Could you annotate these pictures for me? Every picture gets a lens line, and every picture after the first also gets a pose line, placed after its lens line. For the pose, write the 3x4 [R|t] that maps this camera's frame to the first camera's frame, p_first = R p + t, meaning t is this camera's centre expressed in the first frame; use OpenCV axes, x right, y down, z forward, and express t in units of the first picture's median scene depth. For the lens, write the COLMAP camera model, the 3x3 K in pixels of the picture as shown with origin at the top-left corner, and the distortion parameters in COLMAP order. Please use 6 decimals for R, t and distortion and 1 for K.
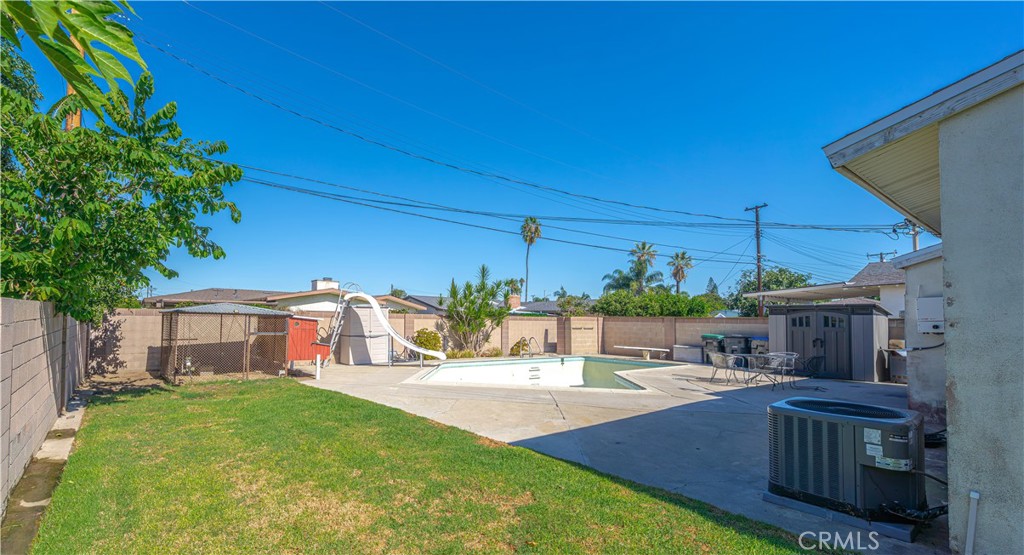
lens RADIAL K [[478.1, 0, 507.1], [0, 478.1, 278.6], [0, 0, 1]] dist [0.000832, 0.000003]
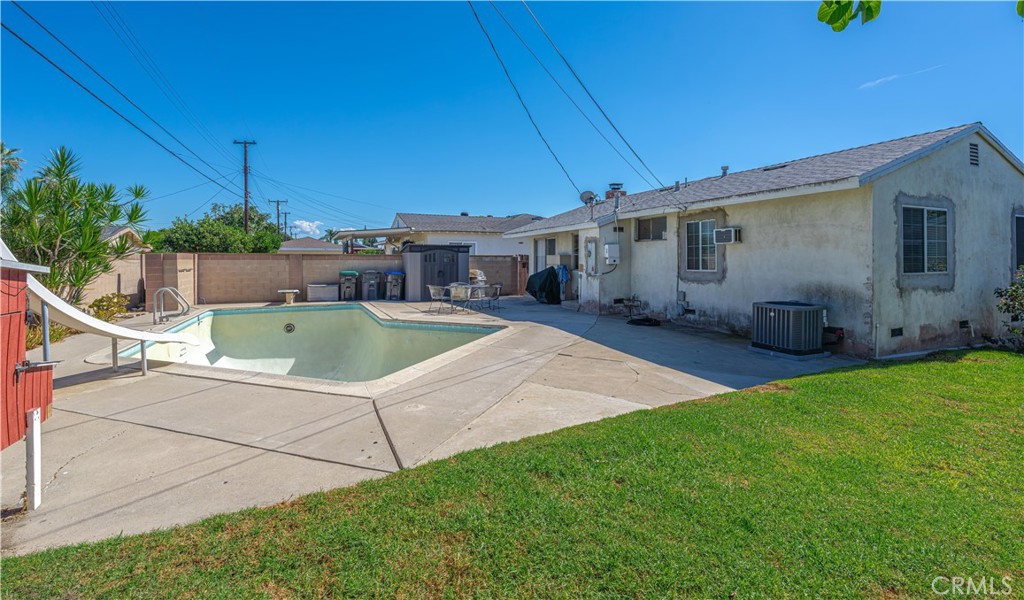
lens RADIAL K [[423.9, 0, 499.4], [0, 423.9, 262.9], [0, 0, 1]] dist [-0.000675, -0.000283]
pose [[0.258925, -0.015086, 0.965780, -0.344967], [-0.080616, 0.996052, 0.037171, 0.041093], [-0.962527, -0.087482, 0.256686, 0.472595]]
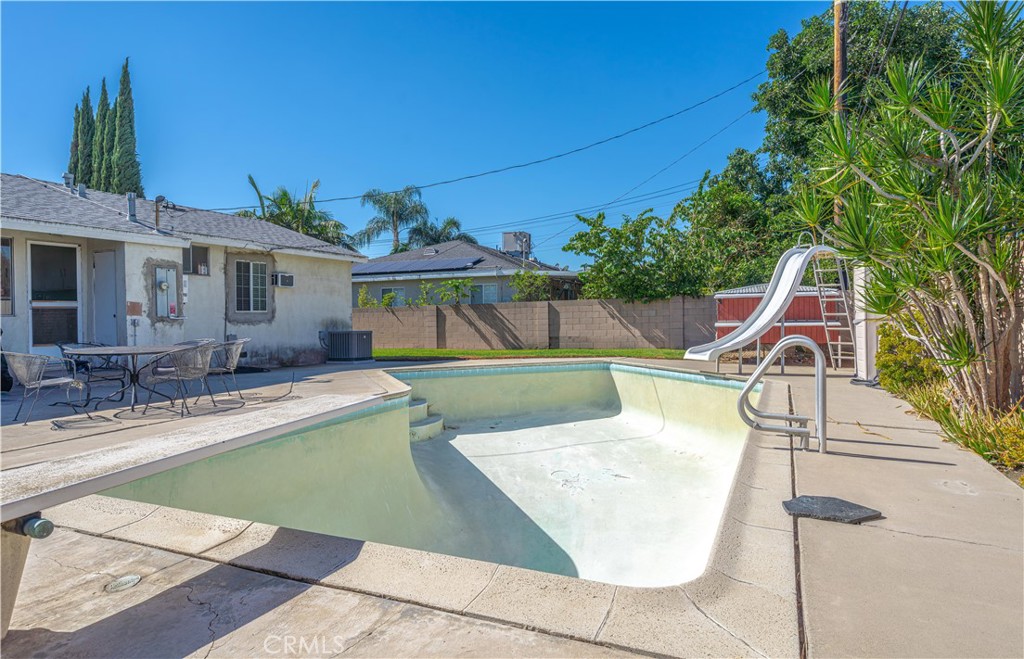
lens RADIAL K [[602.5, 0, 511.5], [0, 602.5, 323.9], [0, 0, 1]] dist [-0.001023, -0.000037]
pose [[-0.898050, 0.004109, -0.439875, 0.177150], [0.040578, 0.996467, -0.073535, 0.119473], [0.438018, -0.083887, -0.895044, 1.068779]]
